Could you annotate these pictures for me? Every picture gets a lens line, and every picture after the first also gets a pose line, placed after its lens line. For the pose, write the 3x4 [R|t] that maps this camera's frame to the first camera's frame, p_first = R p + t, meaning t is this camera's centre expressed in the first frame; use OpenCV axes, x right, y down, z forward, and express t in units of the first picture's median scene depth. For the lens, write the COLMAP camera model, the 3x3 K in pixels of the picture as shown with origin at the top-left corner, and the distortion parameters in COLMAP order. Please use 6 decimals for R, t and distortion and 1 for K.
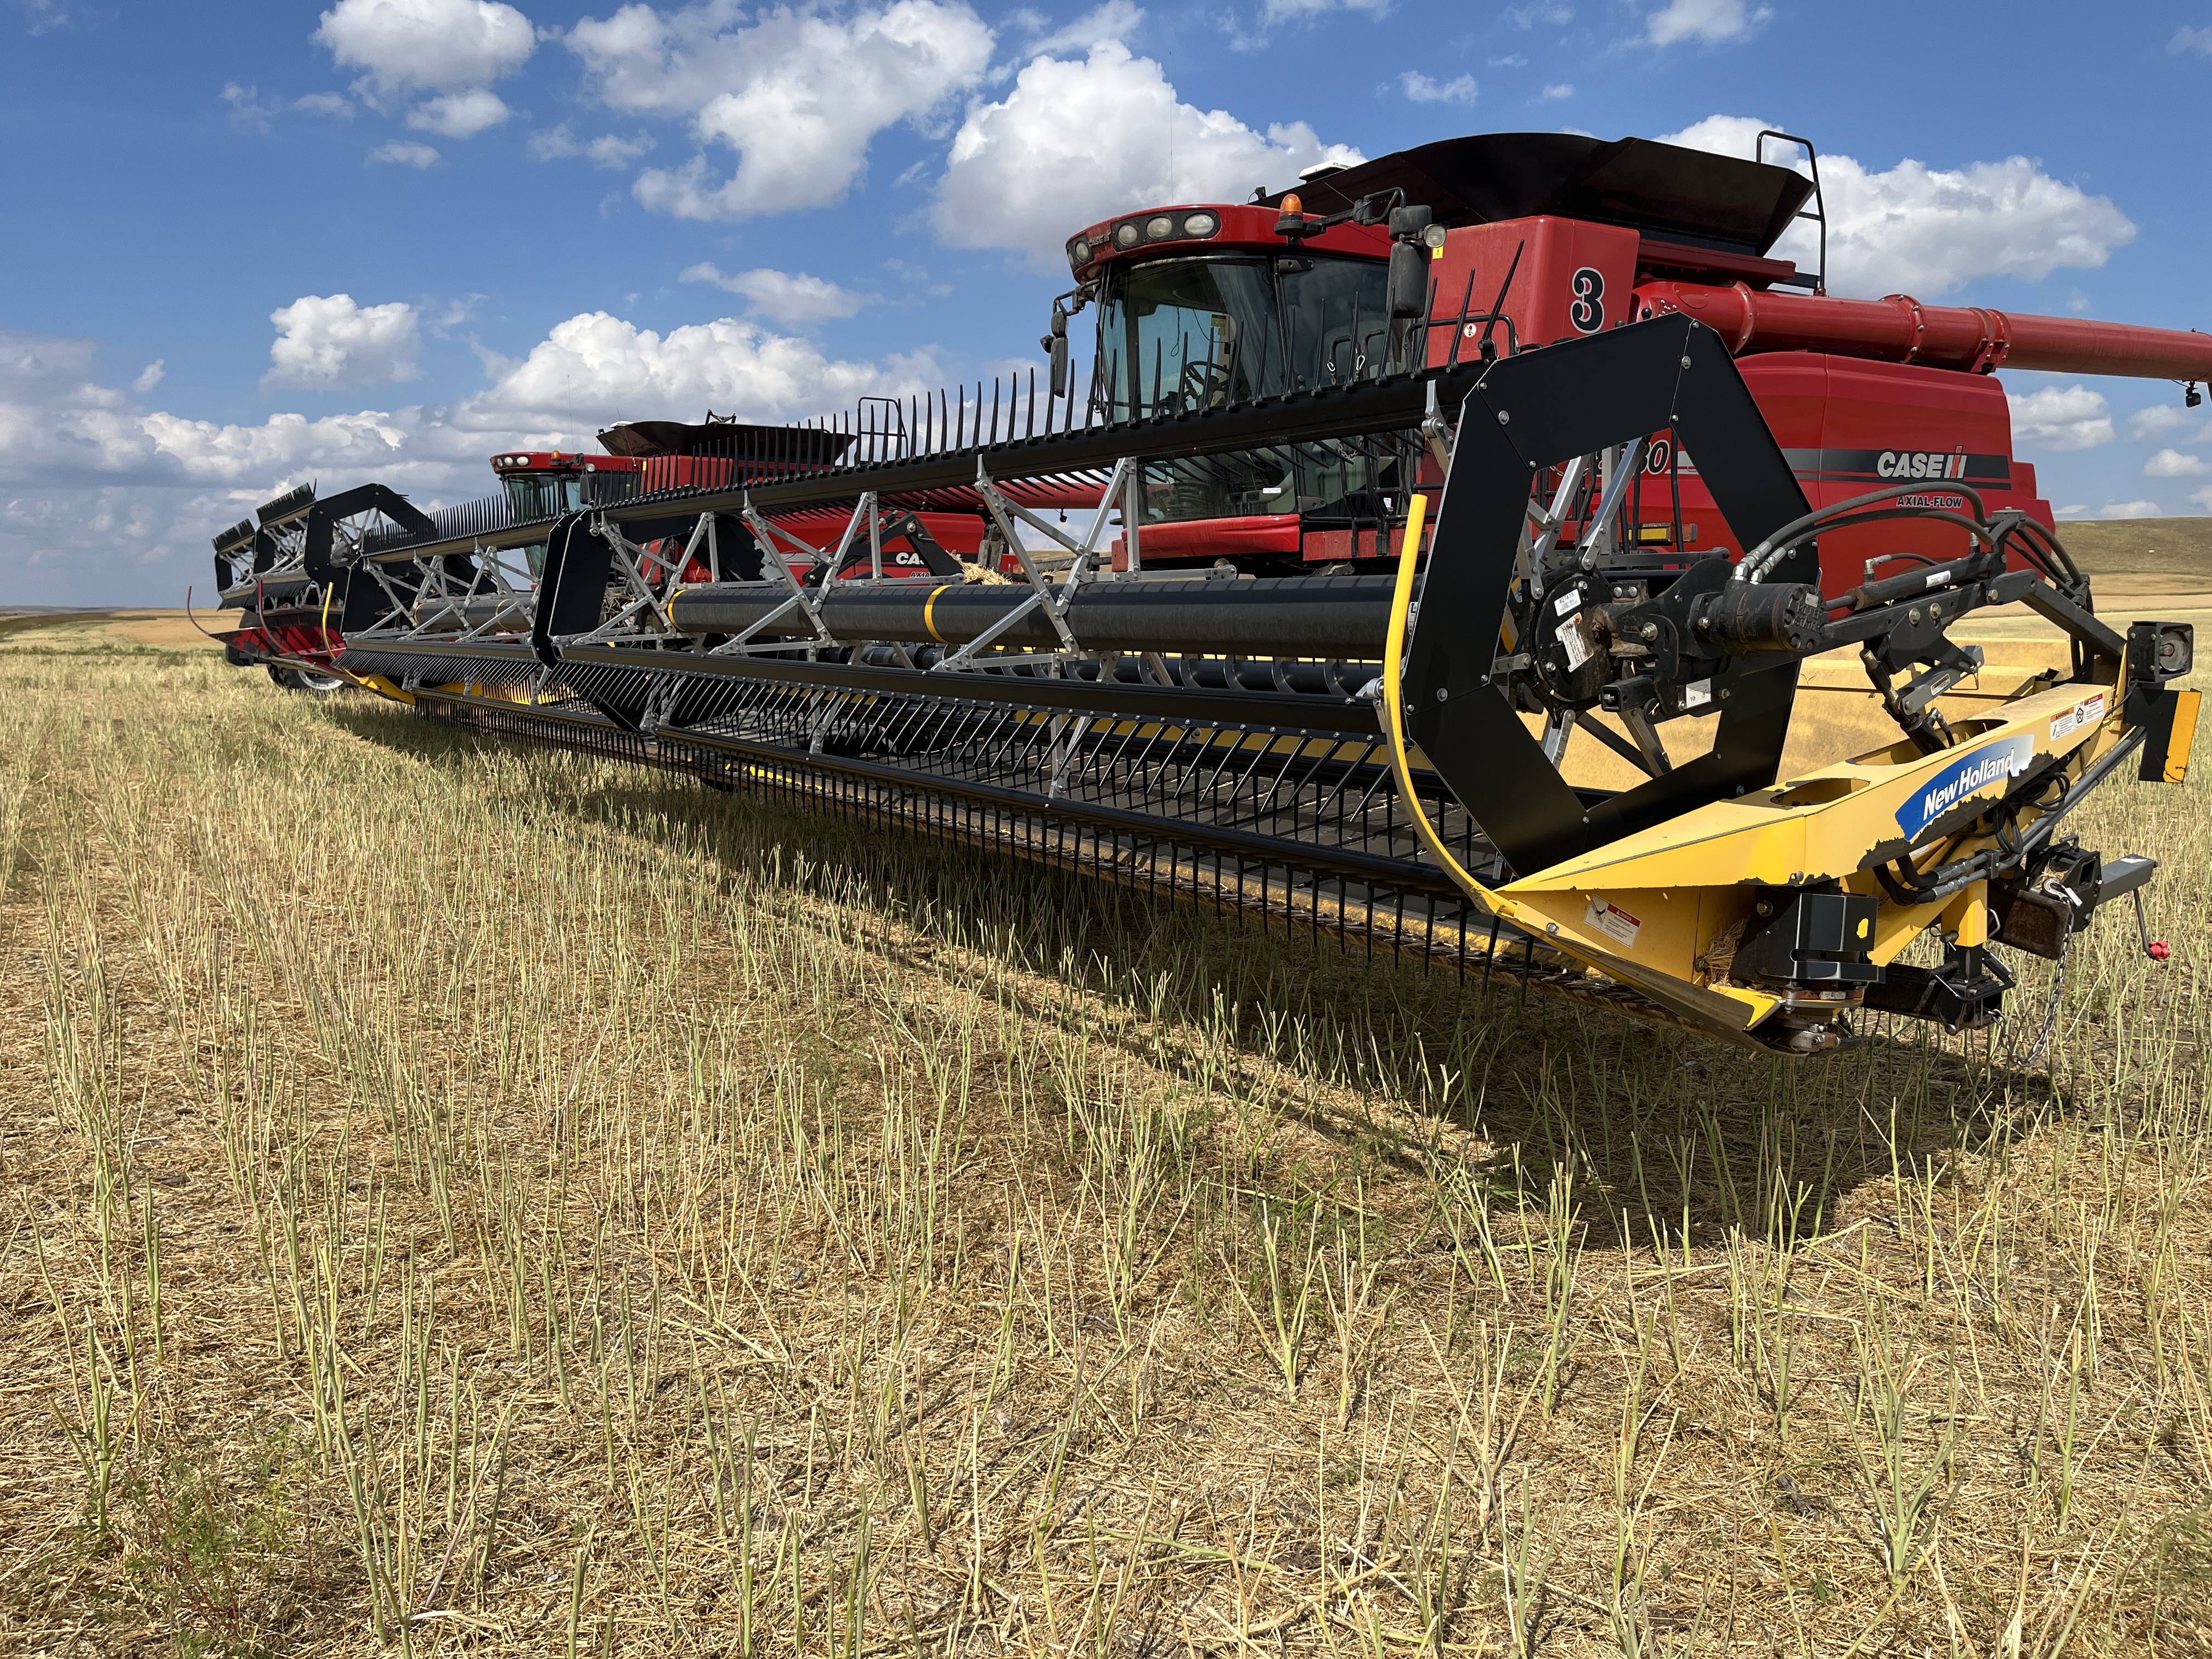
lens RADIAL K [[1707.8, 0, 1155.7], [0, 1707.8, 815.2], [0, 0, 1]] dist [0.056499, -0.076437]
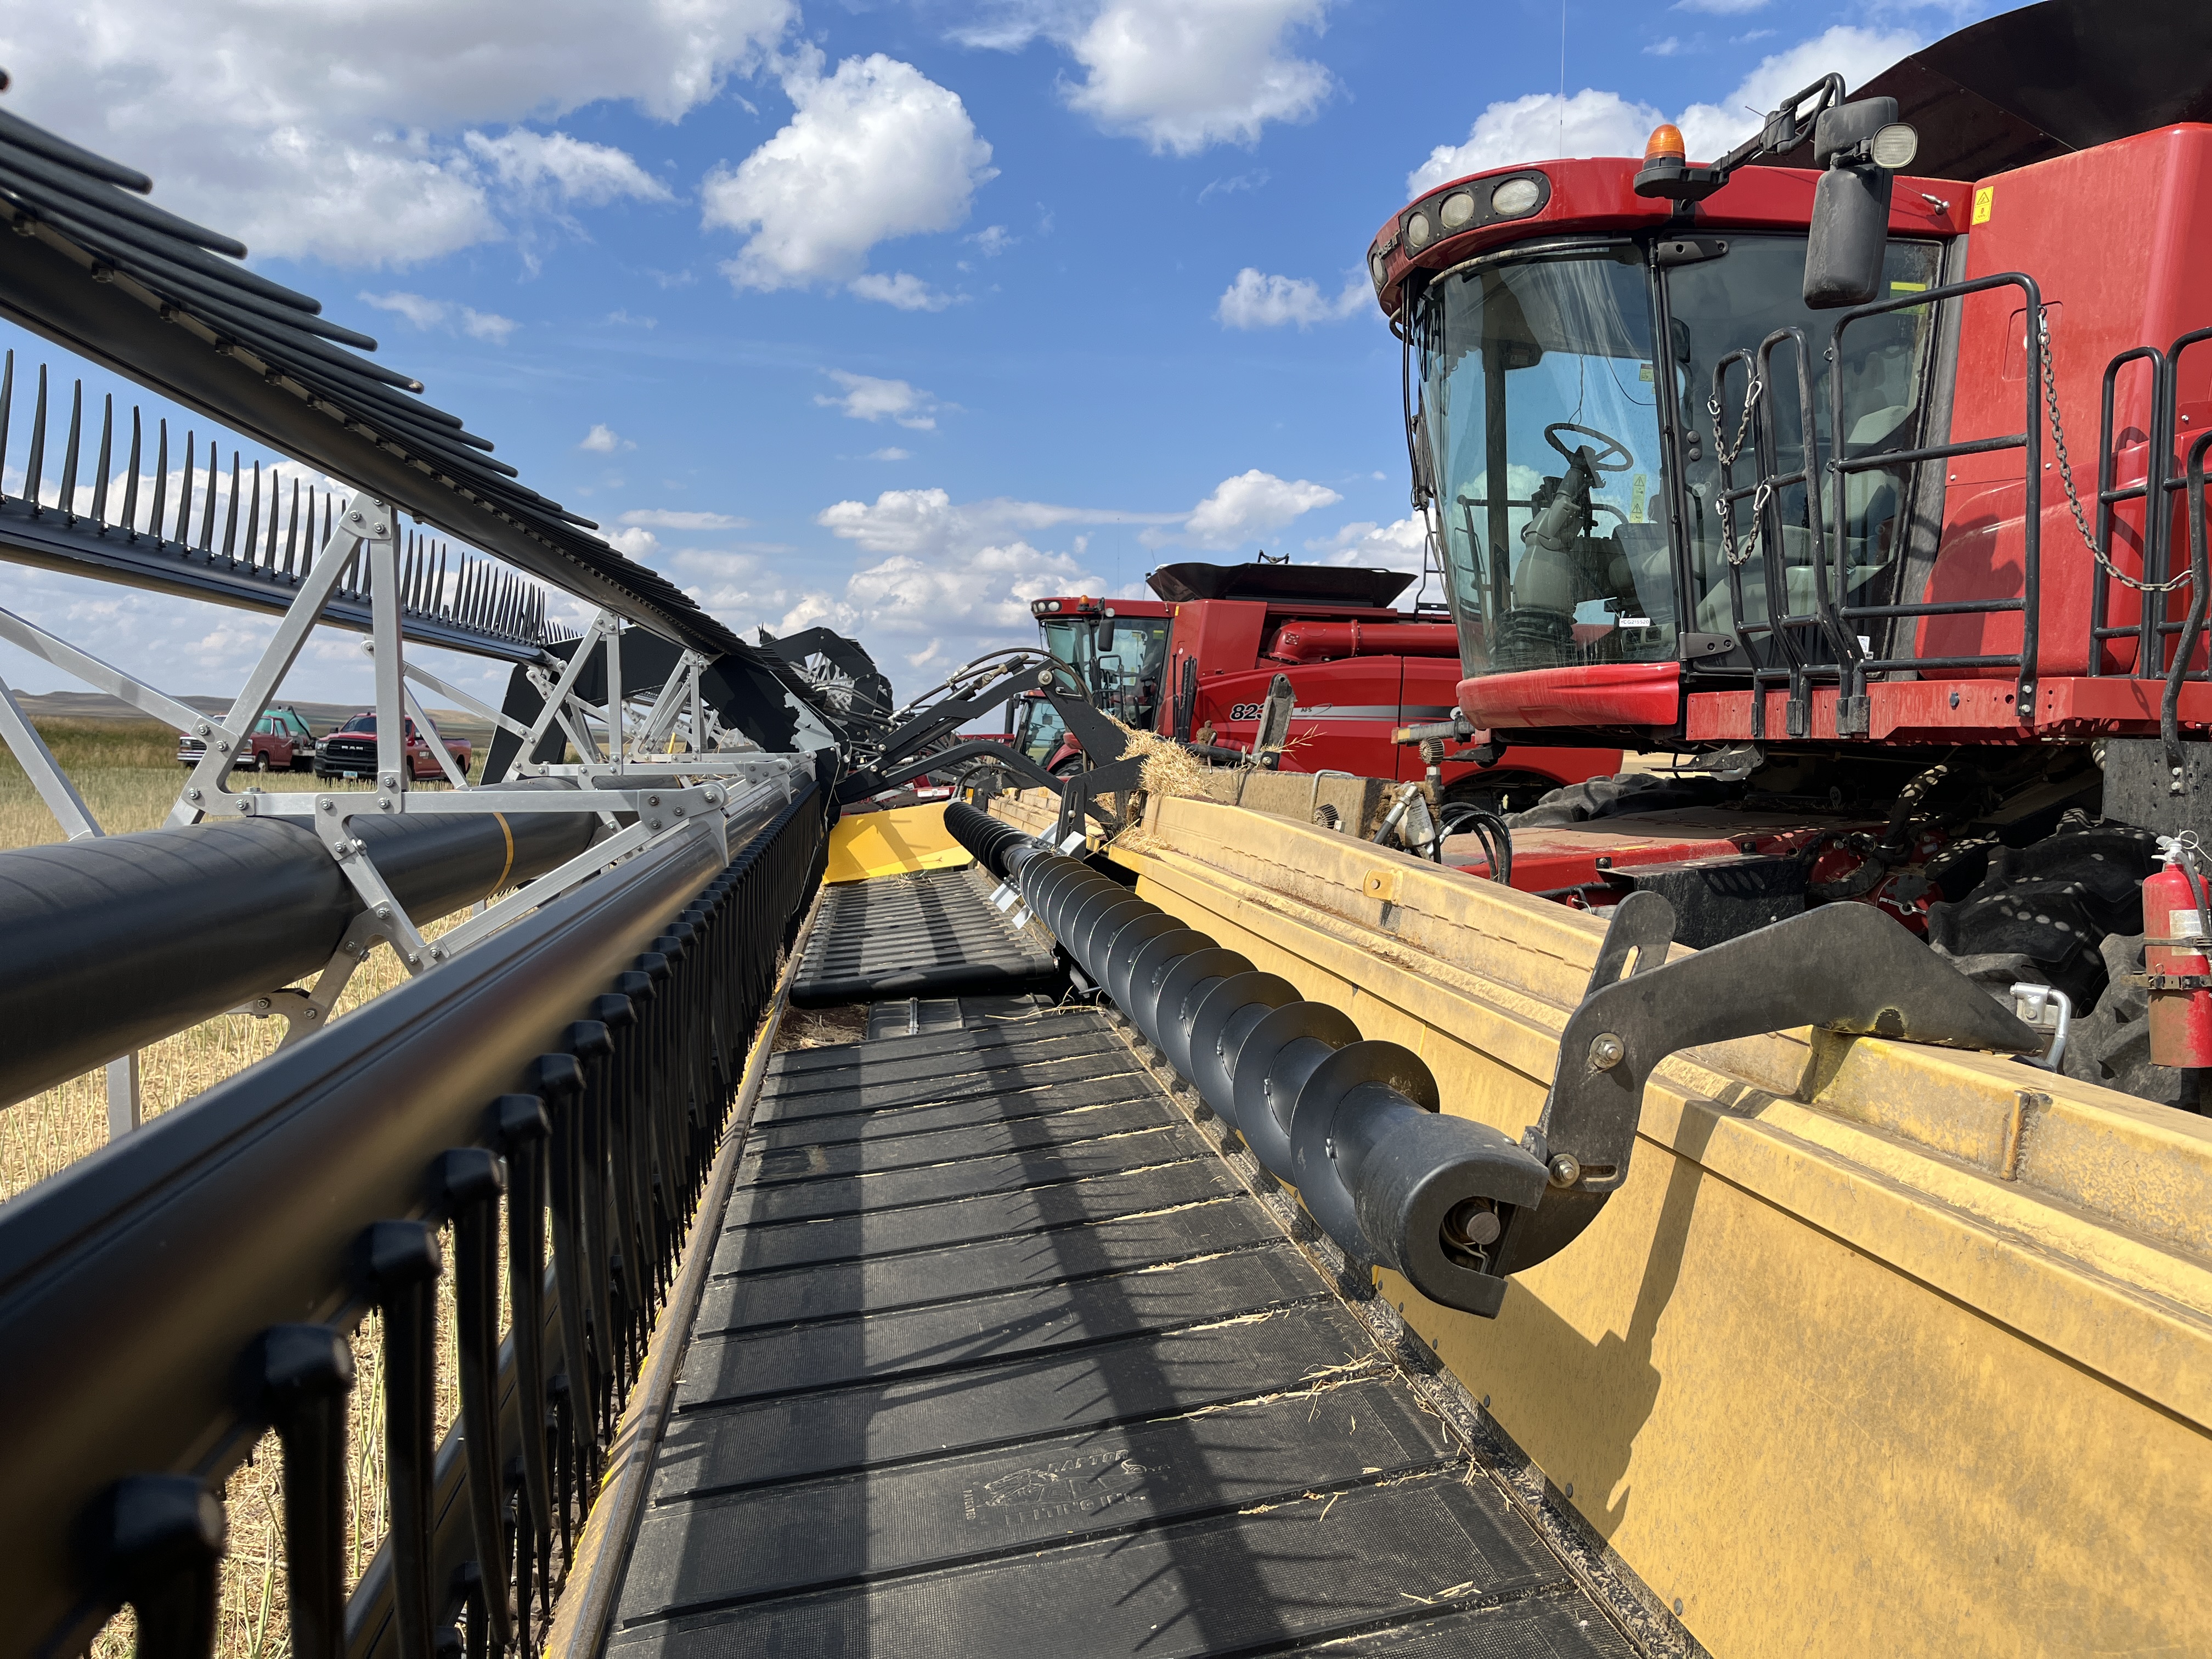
lens RADIAL K [[1707.8, 0, 1108.4], [0, 1707.8, 816.1], [0, 0, 1]] dist [0.056499, -0.076437]
pose [[0.902626, 0.046153, -0.427944, 0.168443], [-0.082555, 0.994339, -0.066891, -0.070271], [0.422434, 0.095706, 0.901327, 0.405529]]
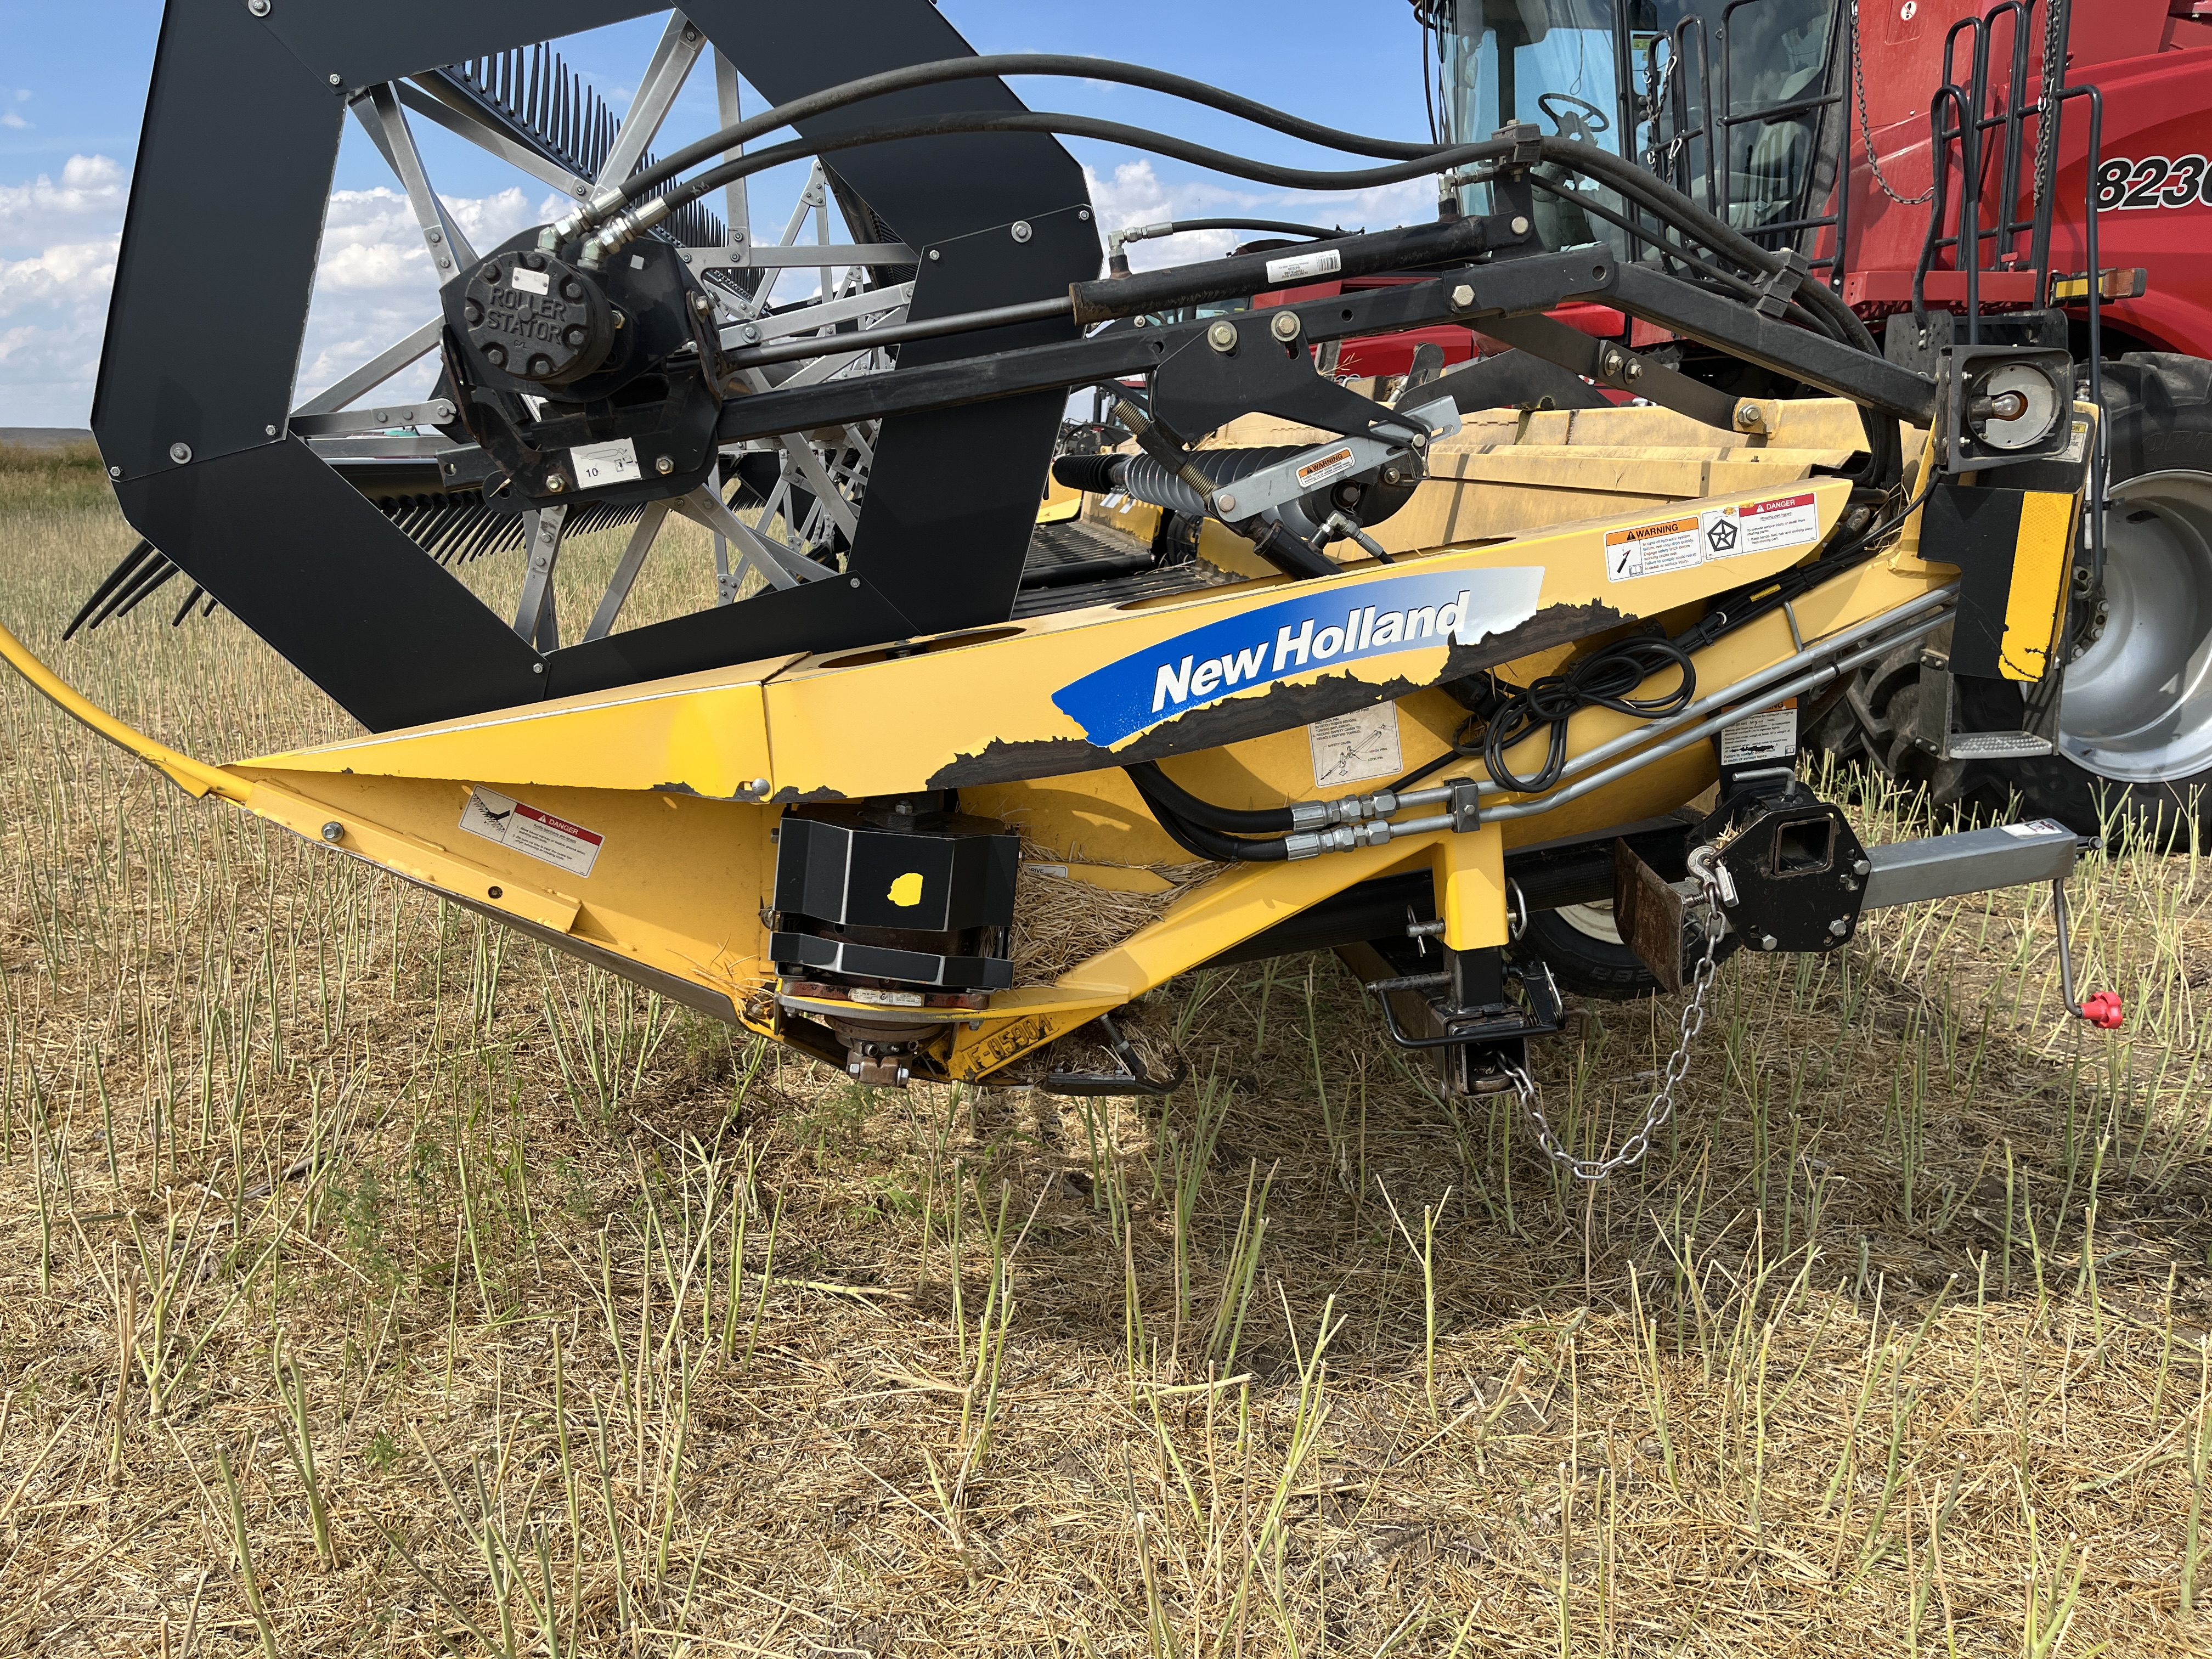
lens RADIAL K [[1707.8, 0, 1073.9], [0, 1707.8, 818.2], [0, 0, 1]] dist [0.056499, -0.076437]
pose [[0.871522, 0.100773, -0.479889, 0.272272], [-0.055763, 0.992674, 0.107184, -0.008026], [0.487175, -0.066653, 0.870757, 0.199819]]
